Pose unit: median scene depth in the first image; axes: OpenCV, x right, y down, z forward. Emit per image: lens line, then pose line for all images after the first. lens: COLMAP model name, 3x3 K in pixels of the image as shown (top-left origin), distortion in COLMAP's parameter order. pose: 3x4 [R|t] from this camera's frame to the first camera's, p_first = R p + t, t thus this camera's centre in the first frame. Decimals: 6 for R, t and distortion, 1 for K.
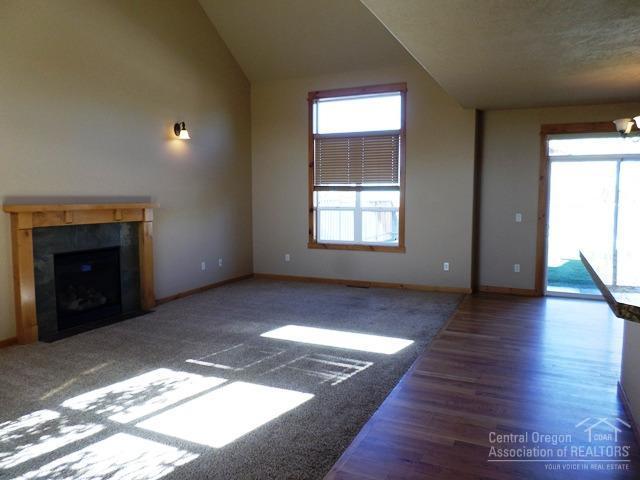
lens RADIAL K [[483.4, 0, 319.7], [0, 483.4, 238.7], [0, 0, 1]] dist [-0.022656, -0.001864]
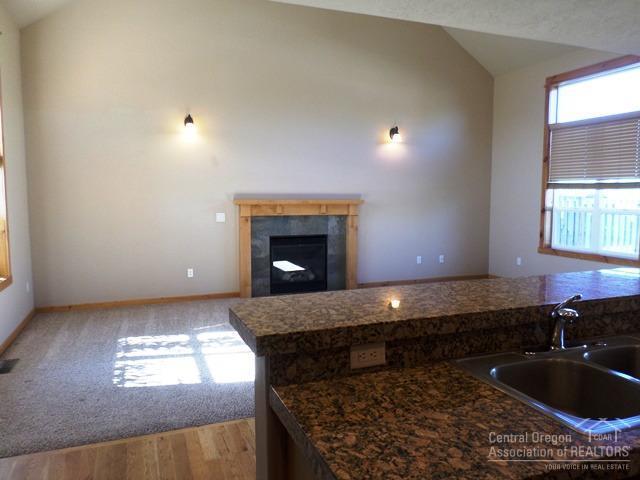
lens RADIAL K [[483.4, 0, 320.1], [0, 483.4, 239.5], [0, 0, 1]] dist [-0.022656, -0.001864]
pose [[0.712880, 0.069930, -0.697790, 0.414661], [-0.064532, 0.997336, 0.034022, -0.012273], [0.698310, 0.020776, 0.715494, 0.107183]]
